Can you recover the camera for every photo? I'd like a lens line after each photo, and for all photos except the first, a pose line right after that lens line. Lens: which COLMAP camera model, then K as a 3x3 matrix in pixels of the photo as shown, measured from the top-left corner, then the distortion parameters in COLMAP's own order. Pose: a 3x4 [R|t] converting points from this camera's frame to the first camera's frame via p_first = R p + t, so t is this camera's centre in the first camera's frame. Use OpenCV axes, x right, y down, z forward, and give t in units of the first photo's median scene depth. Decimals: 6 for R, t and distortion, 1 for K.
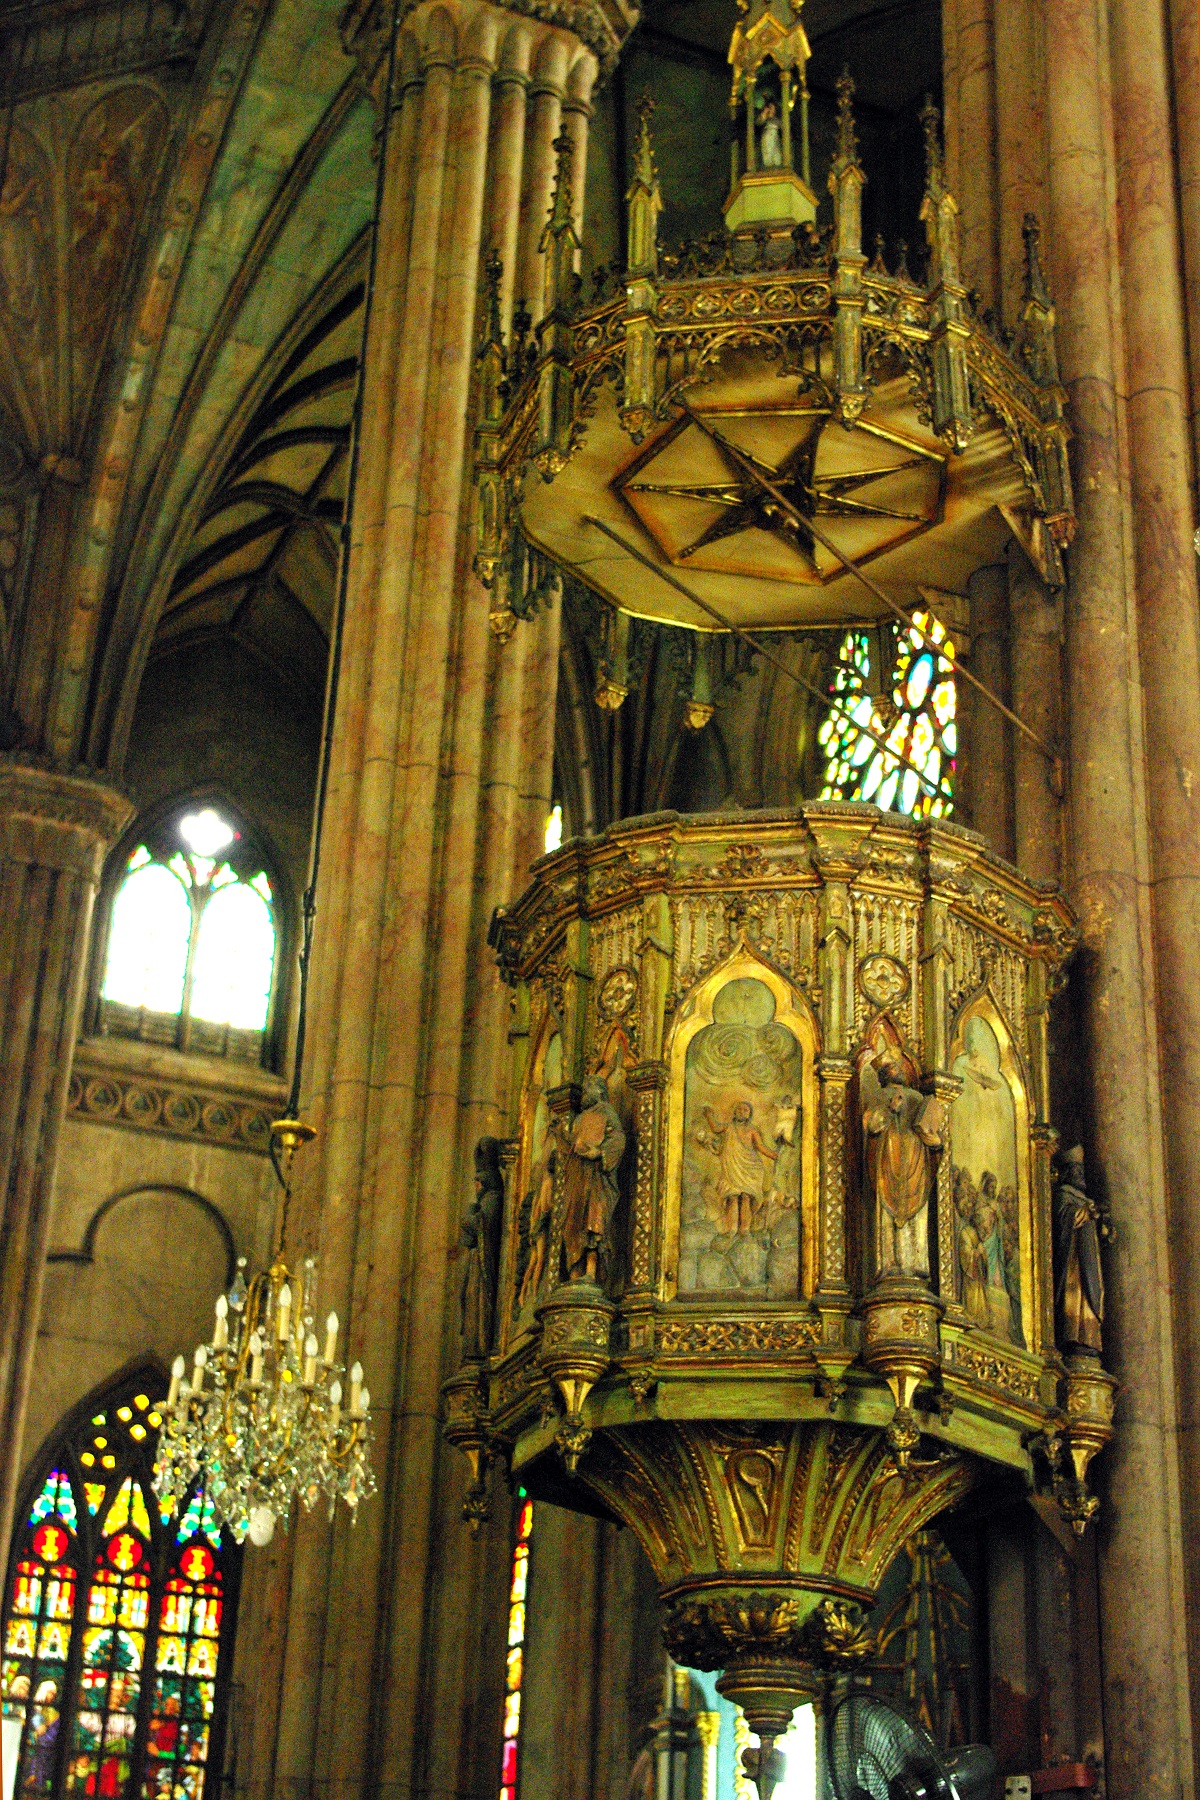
lens RADIAL K [[2748.1, 0, 598.8], [0, 2748.1, 911.3], [0, 0, 1]] dist [0.008720, 0.000000]
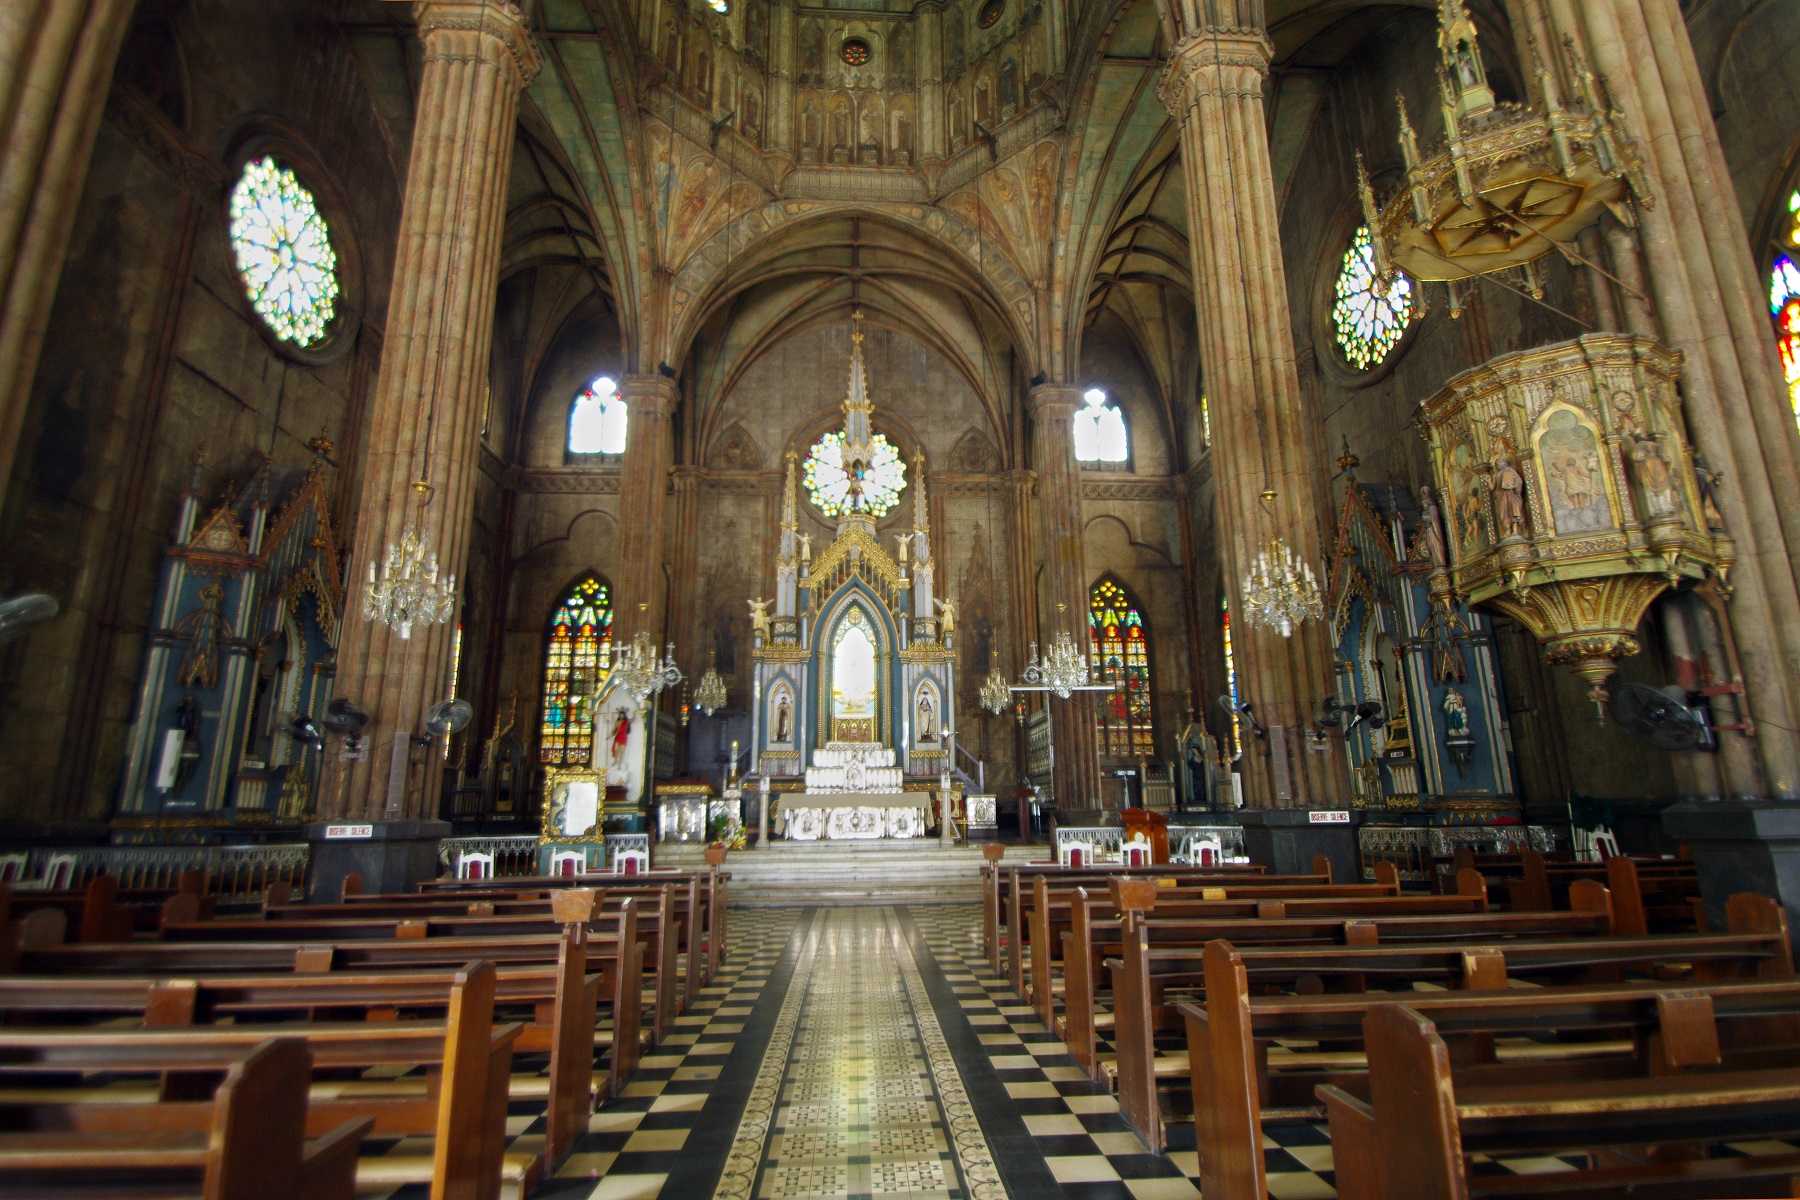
lens RADIAL K [[872.9, 0, 914.2], [0, 872.9, 602.6], [0, 0, 1]] dist [-0.005789, -0.003298]
pose [[0.939305, -0.131875, -0.316727, -0.239520], [0.192577, 0.966686, 0.168621, -0.047369], [0.283938, -0.219381, 0.933408, 0.014075]]
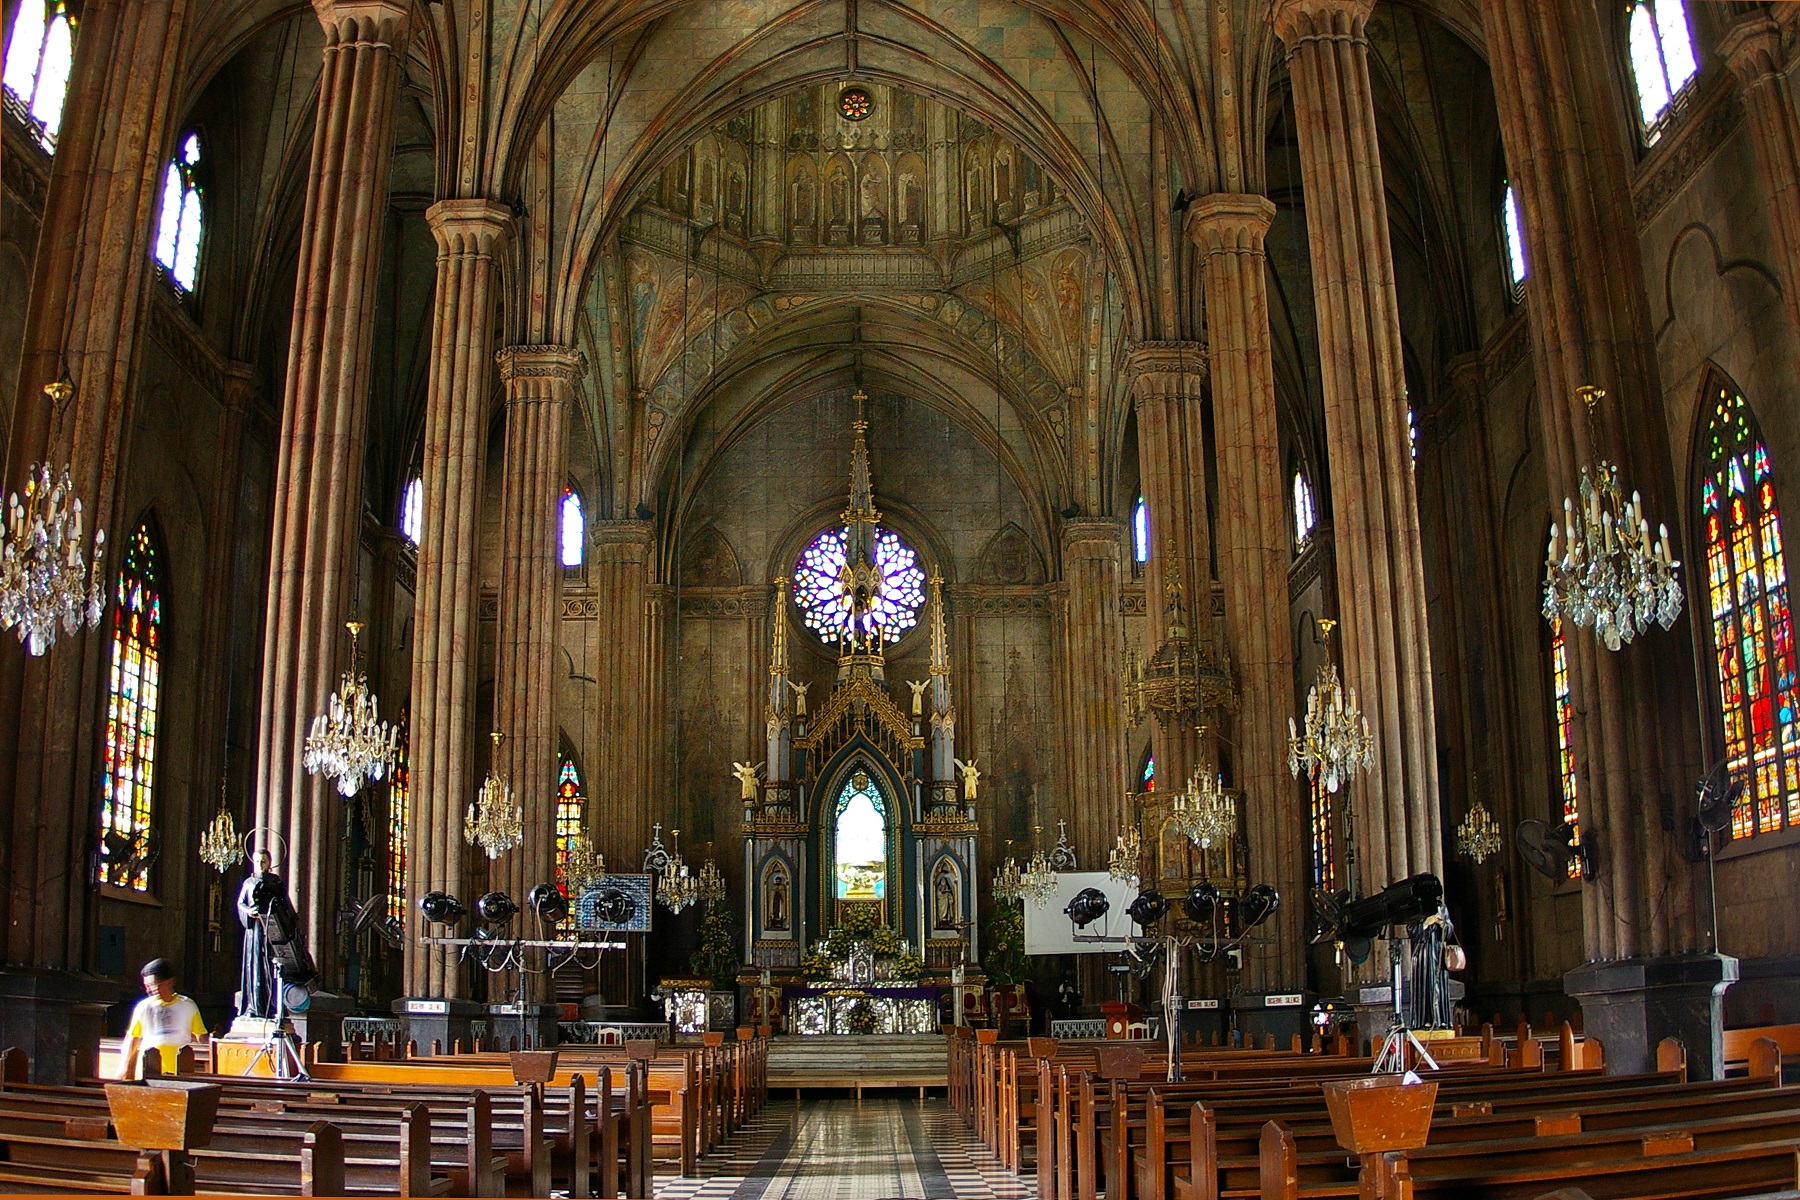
lens RADIAL K [[1804.2, 0, 908.0], [0, 1804.2, 596.2], [0, 0, 1]] dist [-0.314988, 0.000000]
pose [[0.921799, -0.140433, -0.361337, 0.801634], [0.210214, 0.964219, 0.161531, -0.957128], [0.325724, -0.224857, 0.918337, -2.081756]]
